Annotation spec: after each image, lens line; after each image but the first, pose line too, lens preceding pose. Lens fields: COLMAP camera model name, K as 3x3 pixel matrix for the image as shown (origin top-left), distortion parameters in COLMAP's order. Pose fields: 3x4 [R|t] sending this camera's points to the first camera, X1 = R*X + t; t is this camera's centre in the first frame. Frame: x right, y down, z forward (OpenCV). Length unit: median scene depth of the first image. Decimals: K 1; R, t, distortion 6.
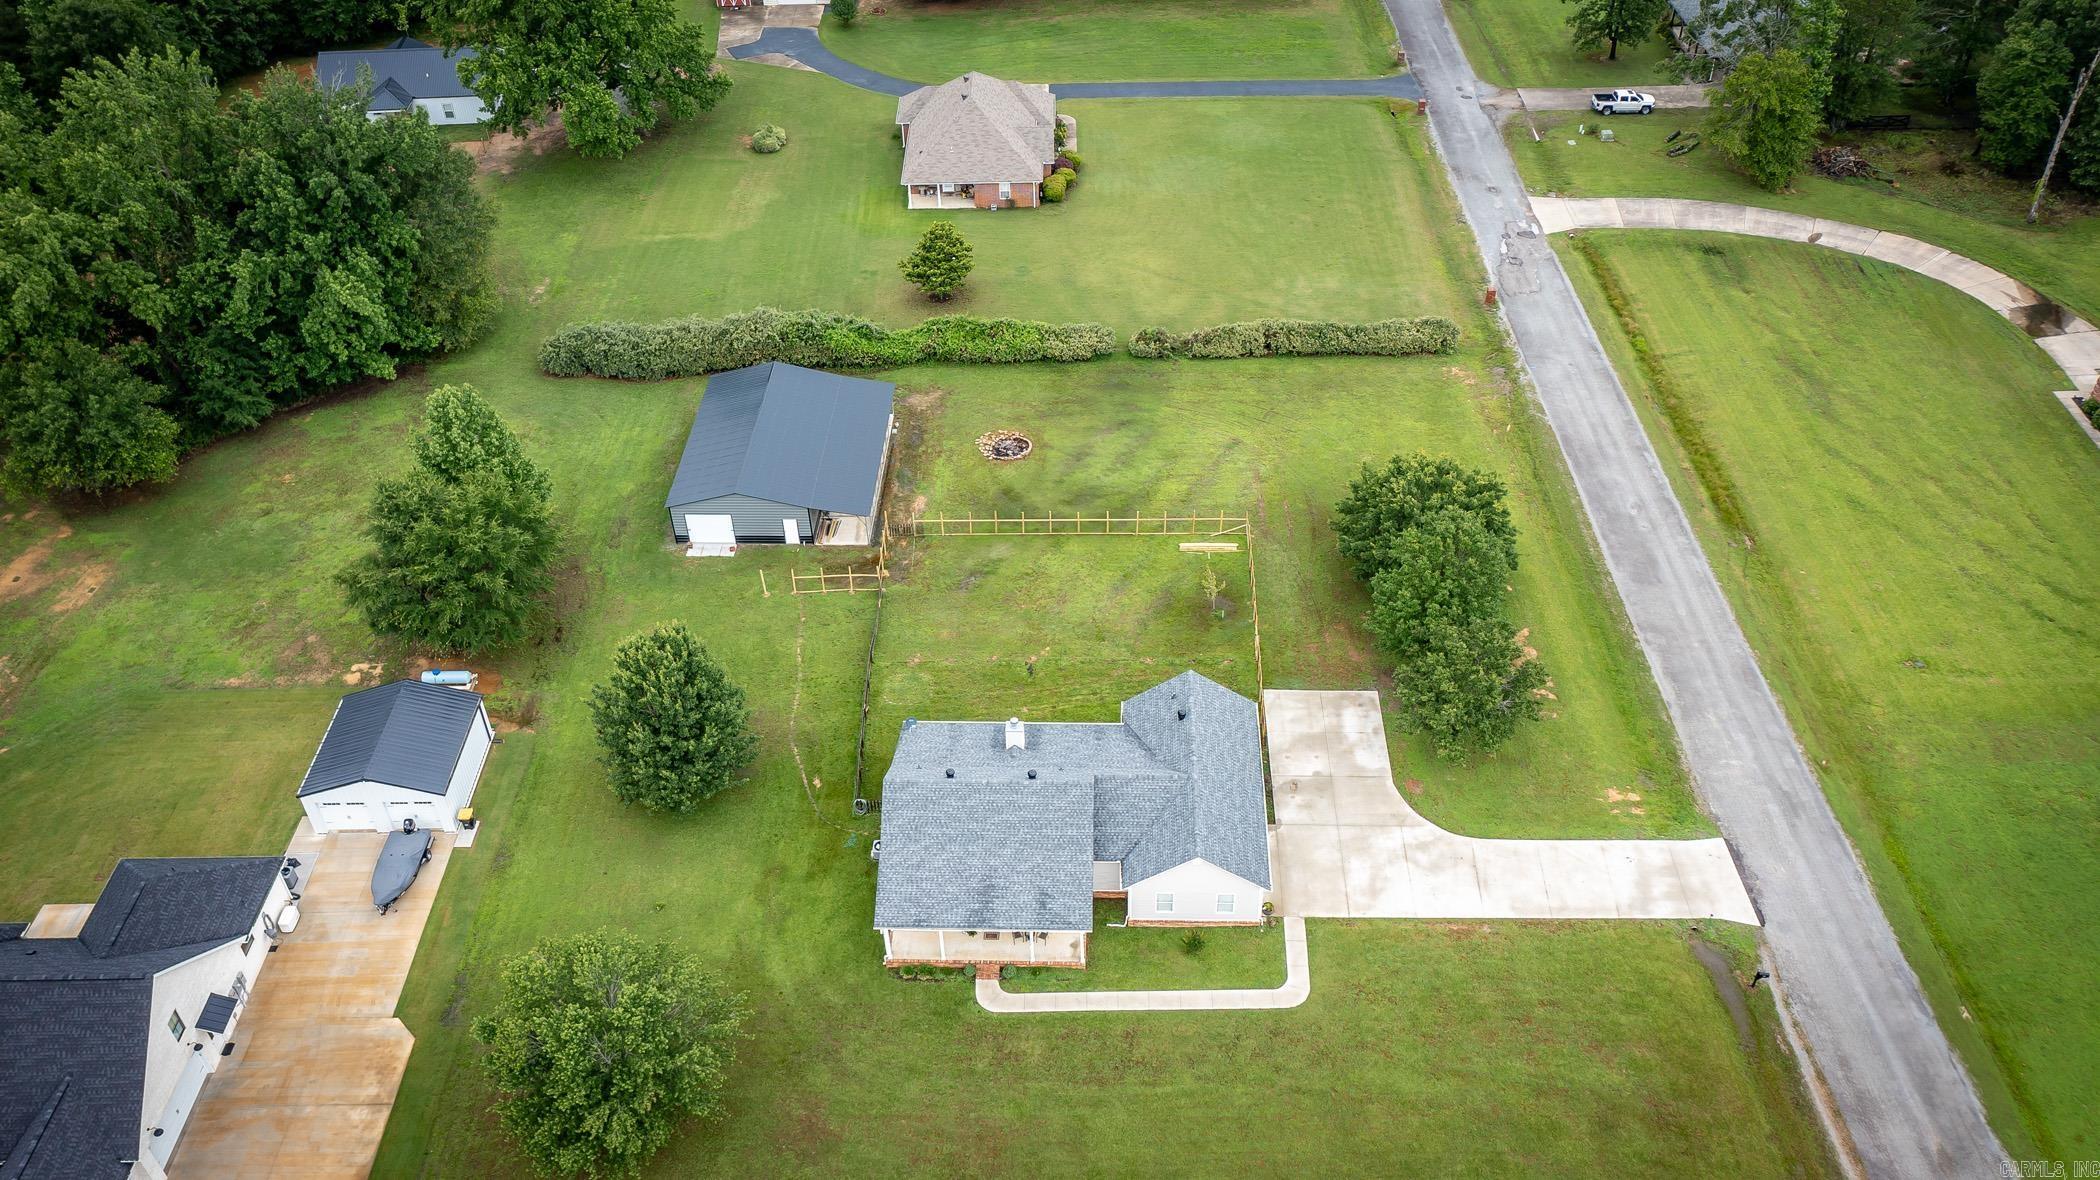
lens RADIAL K [[1706.2, 0, 1058.2], [0, 1706.2, 562.6], [0, 0, 1]] dist [0.007335, 0.013237]
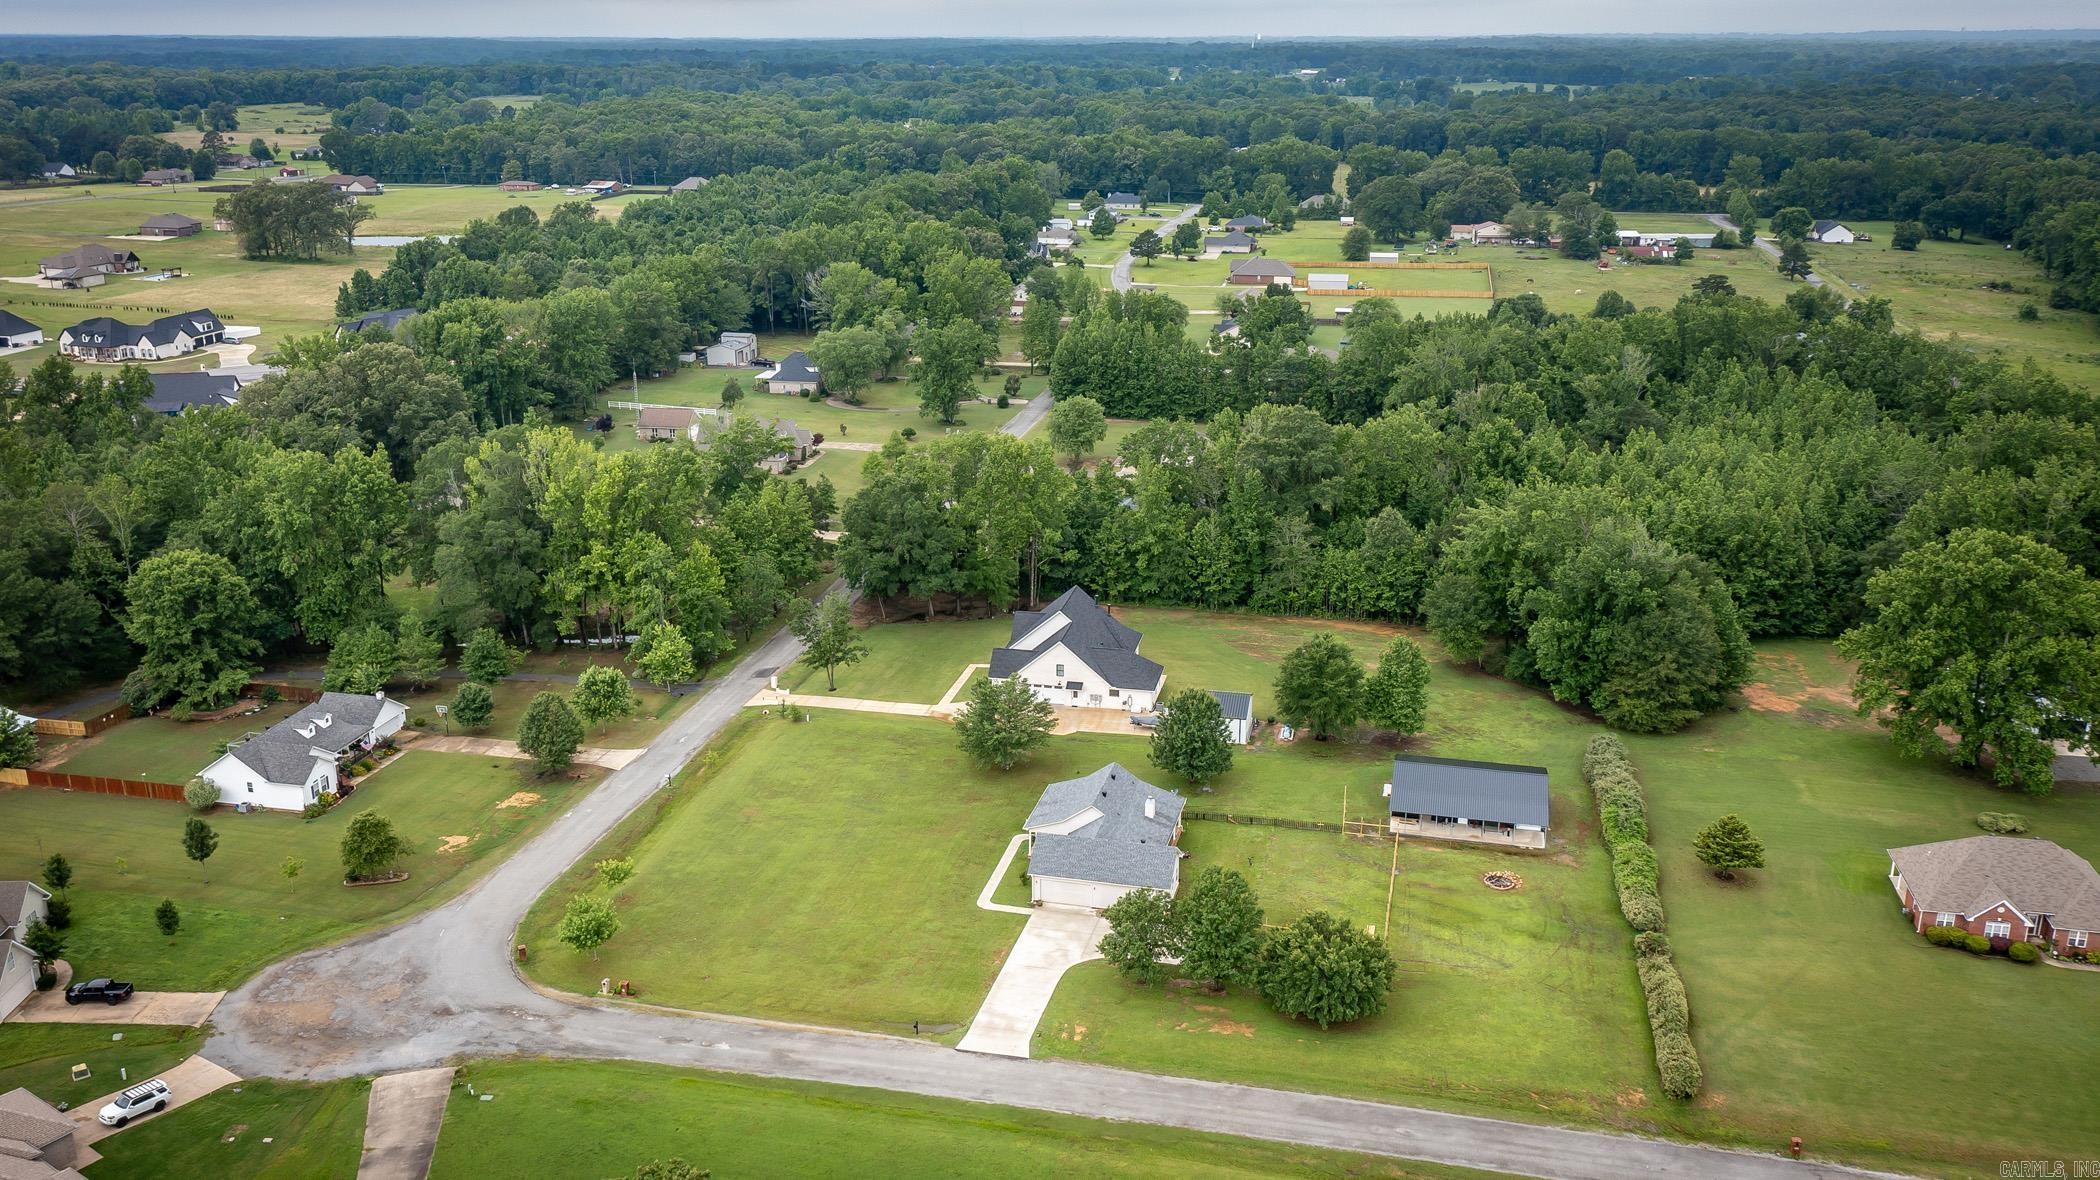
lens RADIAL K [[1720.7, 0, 1050.0], [0, 1720.7, 590.0], [0, 0, 1]] dist [0.007360, 0.013859]
pose [[-0.209784, 0.321265, -0.923461, 1.323197], [-0.613676, 0.692013, 0.380156, -0.566731], [0.761178, 0.646457, 0.051980, 0.544259]]
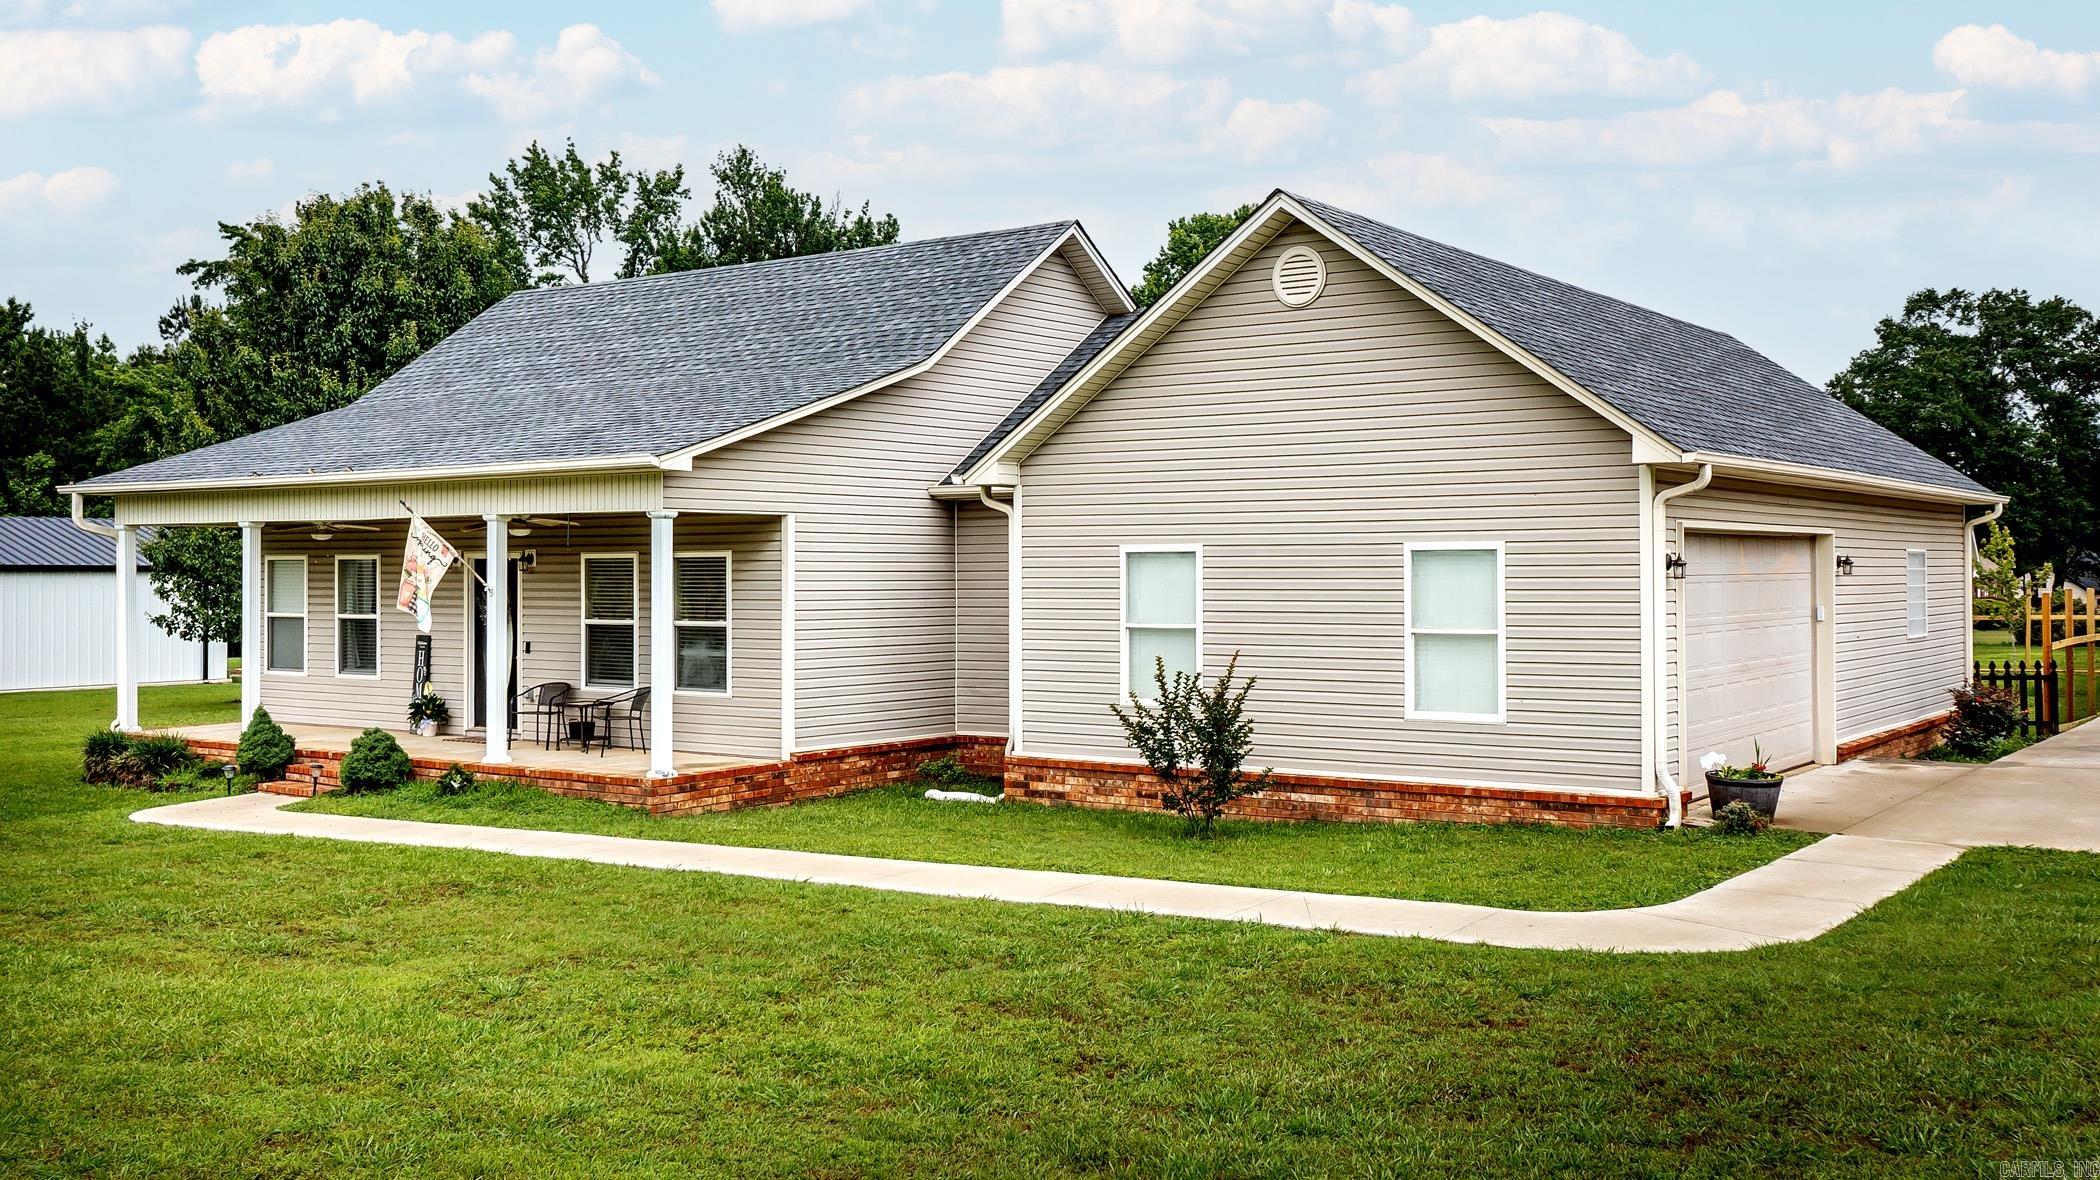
lens RADIAL K [[1936.6, 0, 1115.7], [0, 1936.6, 588.1], [0, 0, 1]] dist [-0.000979, 0.009273]
pose [[0.846763, 0.026989, -0.531285, 0.132469], [-0.348718, 0.782365, -0.516044, 0.237806], [0.401731, 0.622236, 0.671889, 0.649980]]
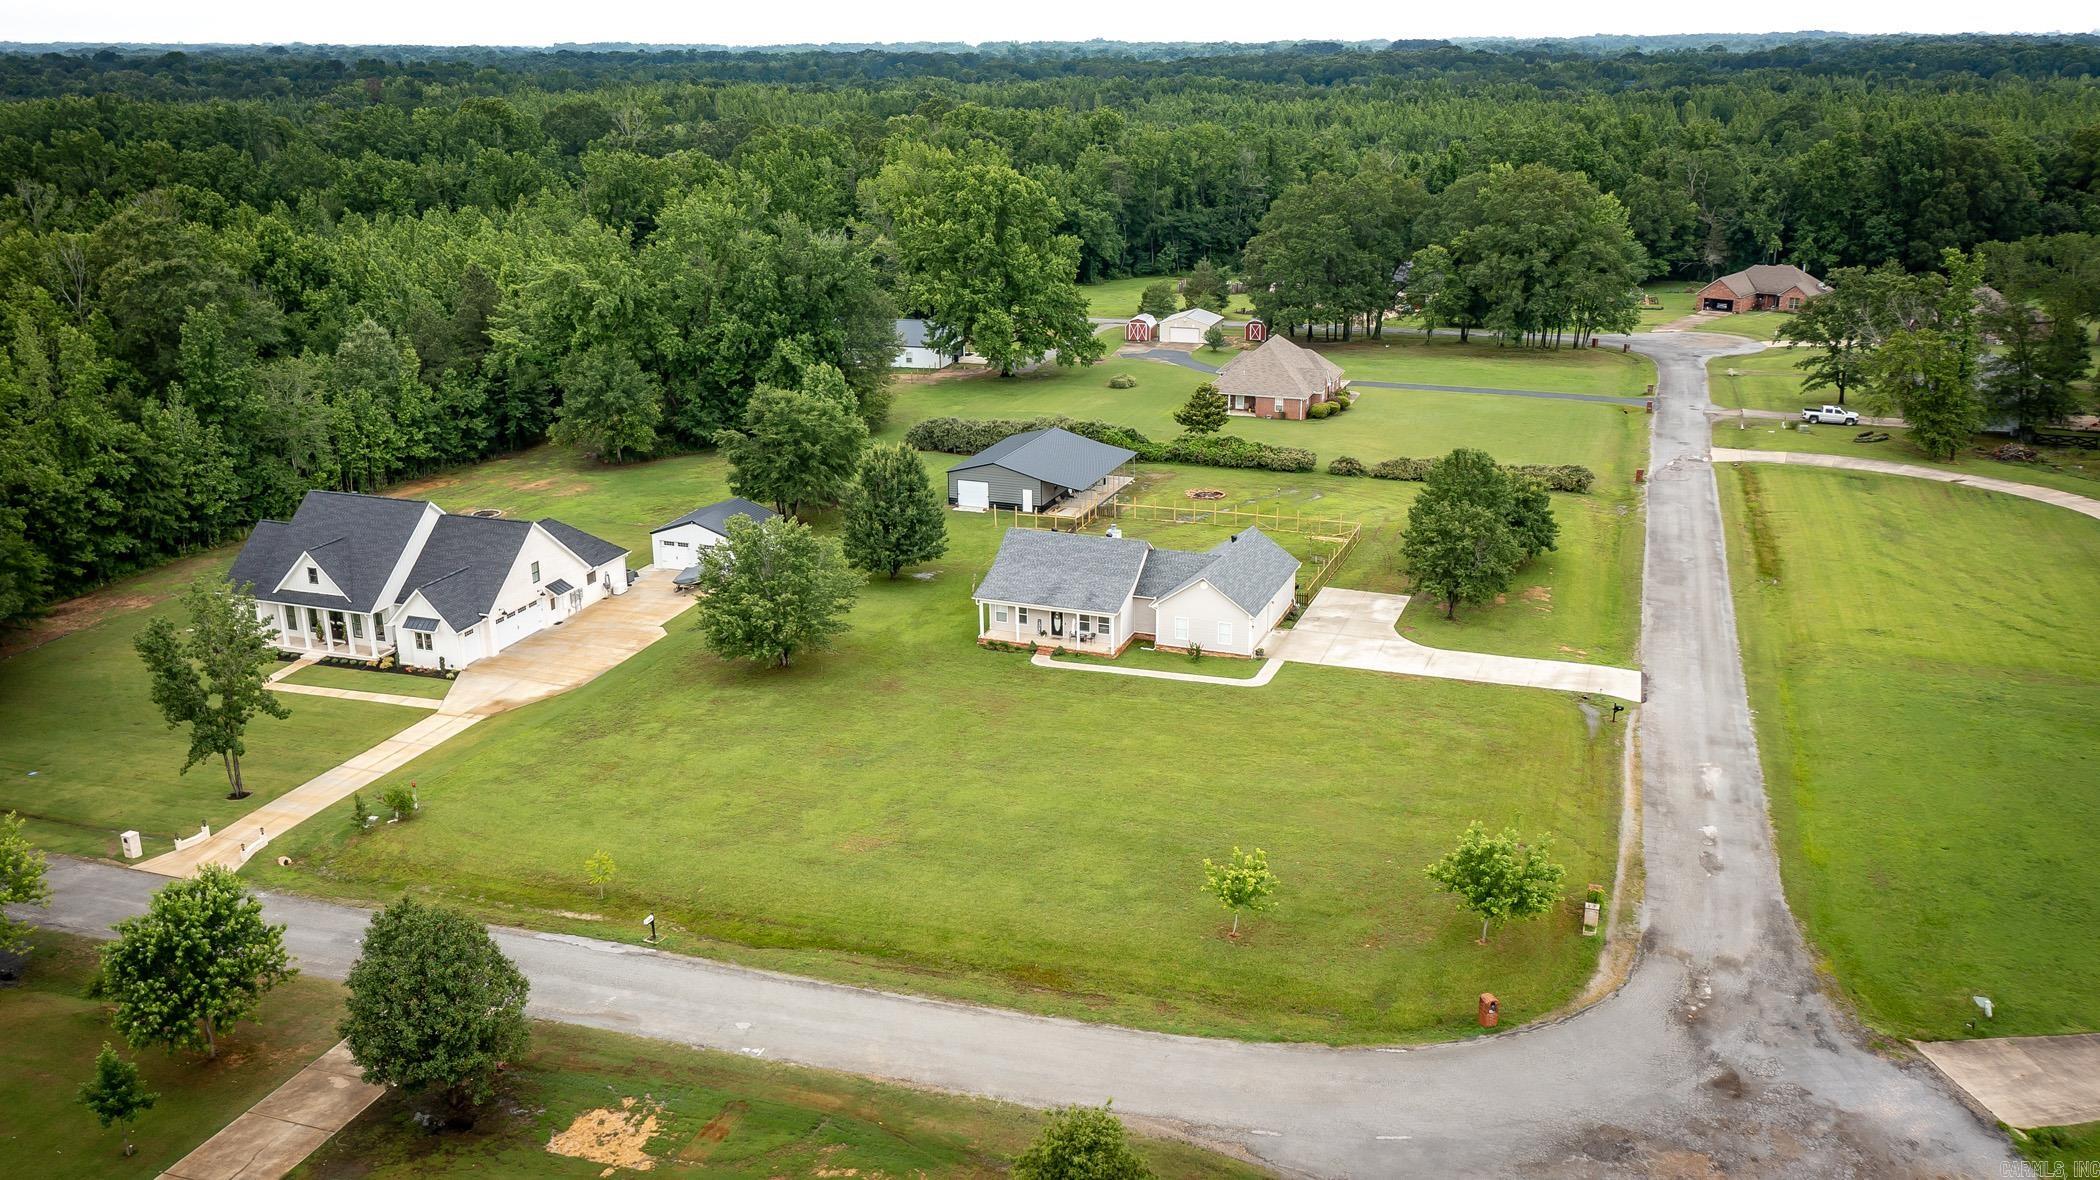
lens RADIAL K [[1706.2, 0, 1058.2], [0, 1706.2, 562.6], [0, 0, 1]] dist [0.007335, 0.013237]
pose [[0.945478, 0.108356, -0.307133, 0.291915], [-0.215293, 0.915540, -0.339757, 0.485796], [0.244378, 0.387356, 0.888951, -0.191684]]
